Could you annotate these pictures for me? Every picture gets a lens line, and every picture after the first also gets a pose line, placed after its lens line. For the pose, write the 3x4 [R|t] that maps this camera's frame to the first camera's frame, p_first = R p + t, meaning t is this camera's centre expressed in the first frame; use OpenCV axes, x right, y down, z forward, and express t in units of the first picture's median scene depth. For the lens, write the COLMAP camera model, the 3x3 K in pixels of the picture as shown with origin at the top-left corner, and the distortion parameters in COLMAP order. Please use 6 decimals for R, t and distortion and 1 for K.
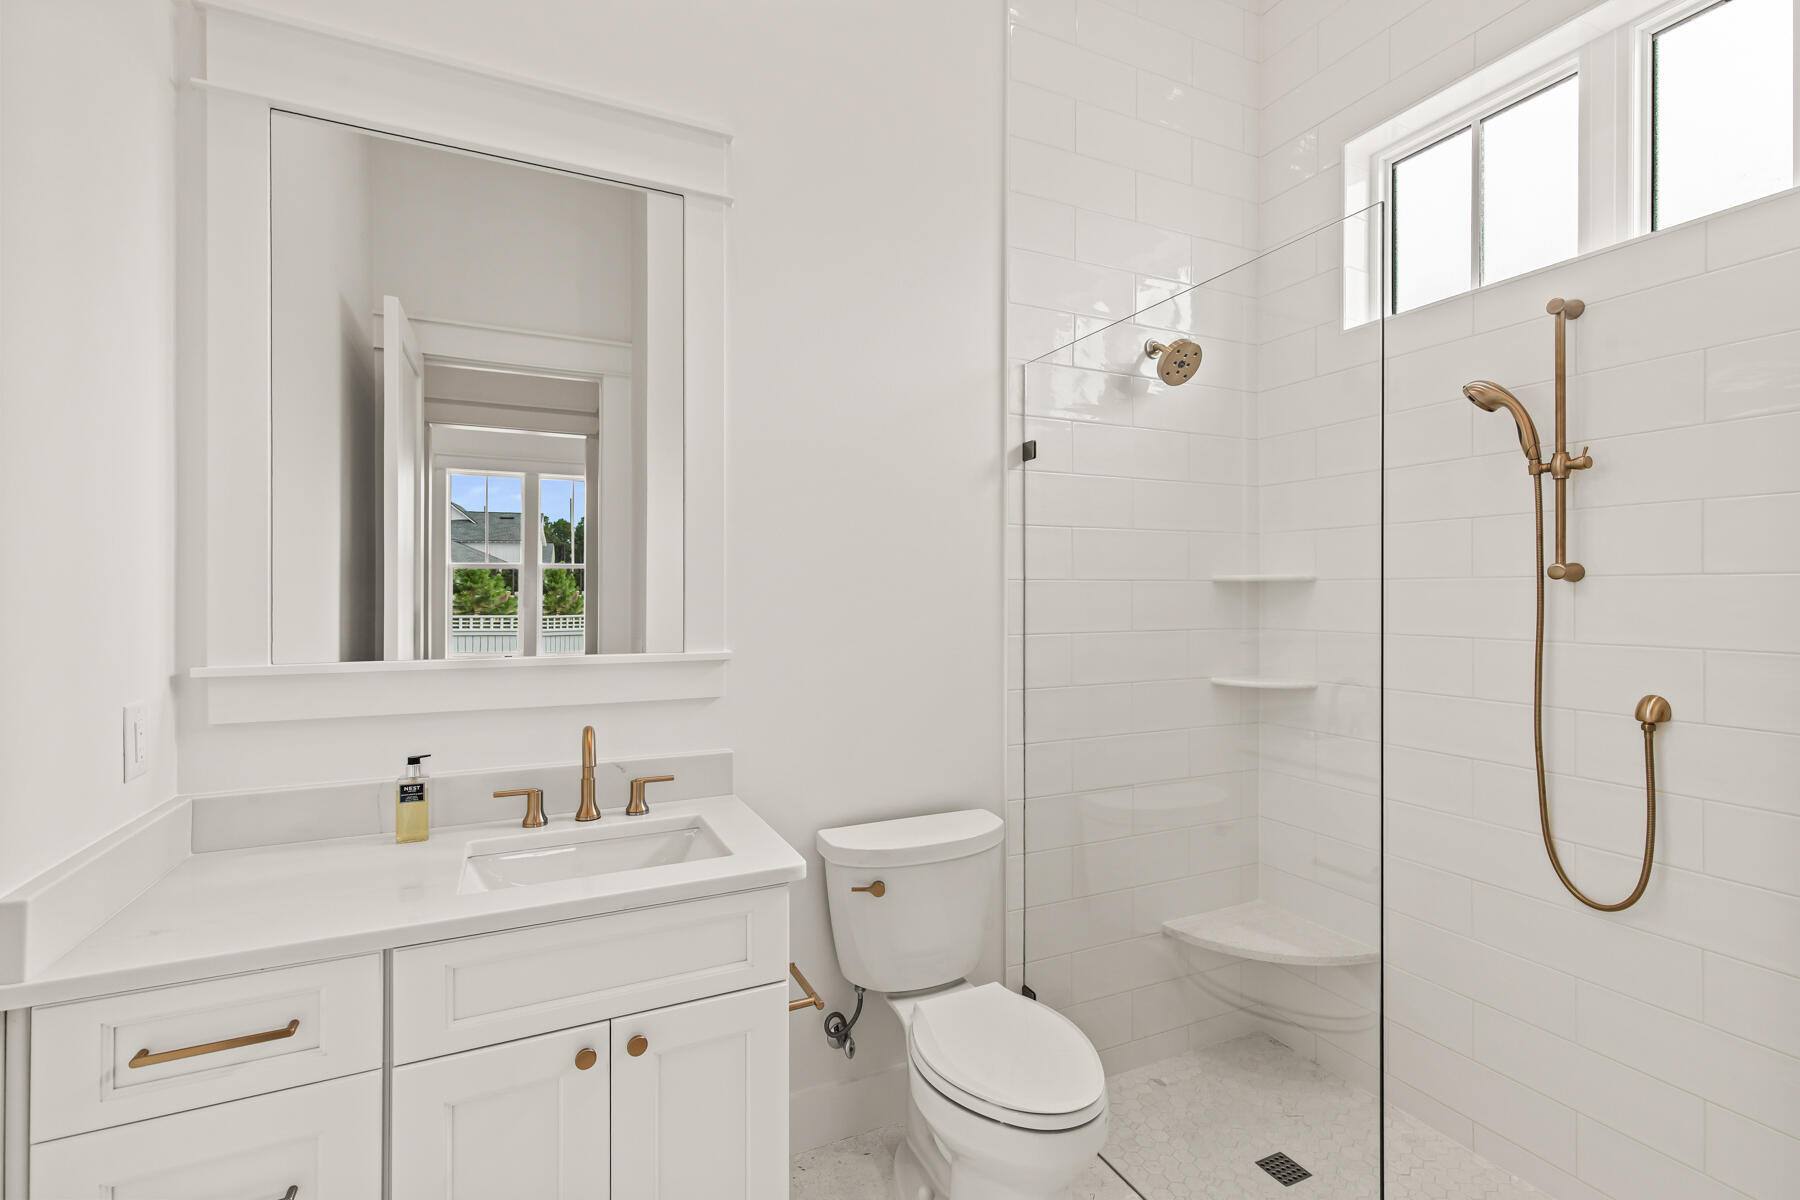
lens RADIAL K [[817.0, 0, 907.3], [0, 817.0, 595.8], [0, 0, 1]] dist [0.005526, 0.000433]
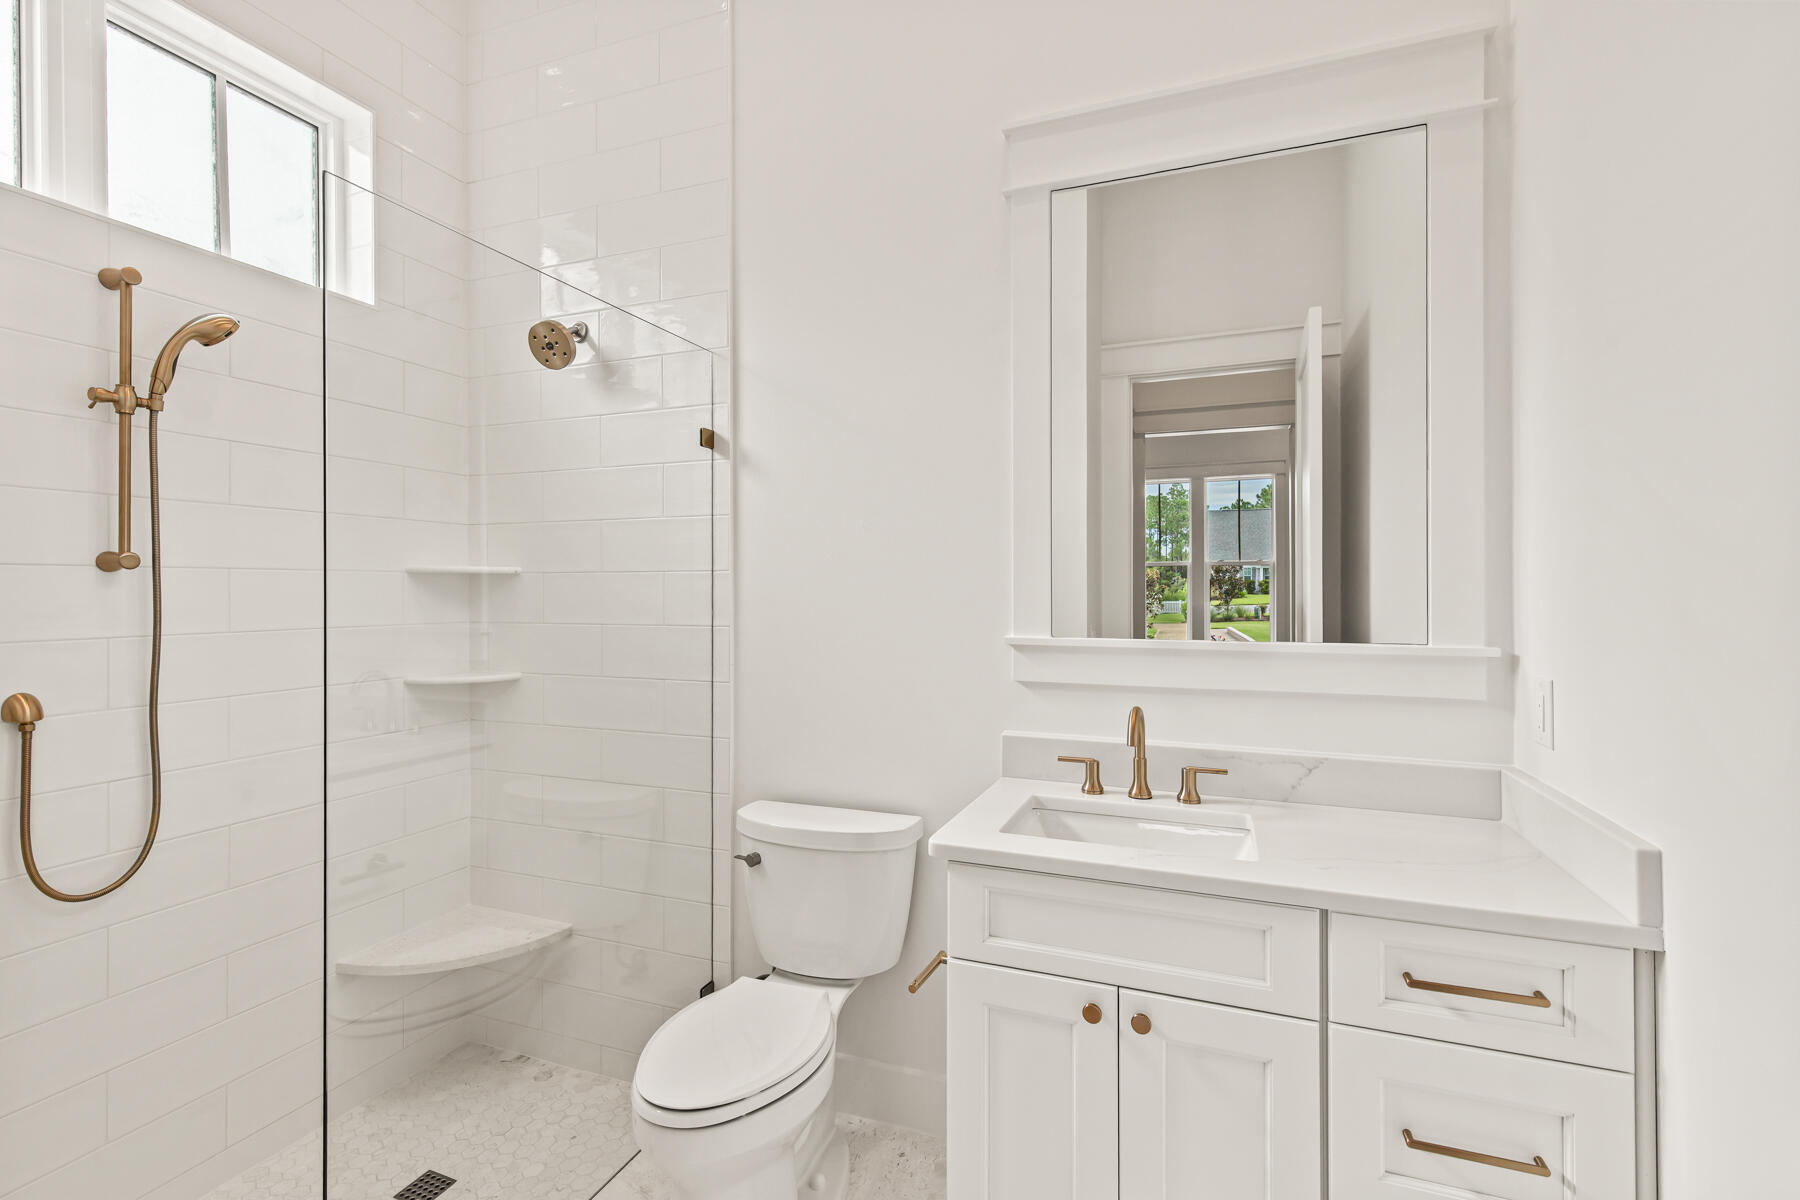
lens RADIAL K [[795.1, 0, 901.3], [0, 795.1, 583.3], [0, 0, 1]] dist [0.003478, 0.000324]
pose [[0.680778, -0.000081, -0.732489, 0.159698], [-0.001676, 0.999997, -0.001668, -0.000734], [0.732488, 0.002363, 0.680776, 0.075937]]
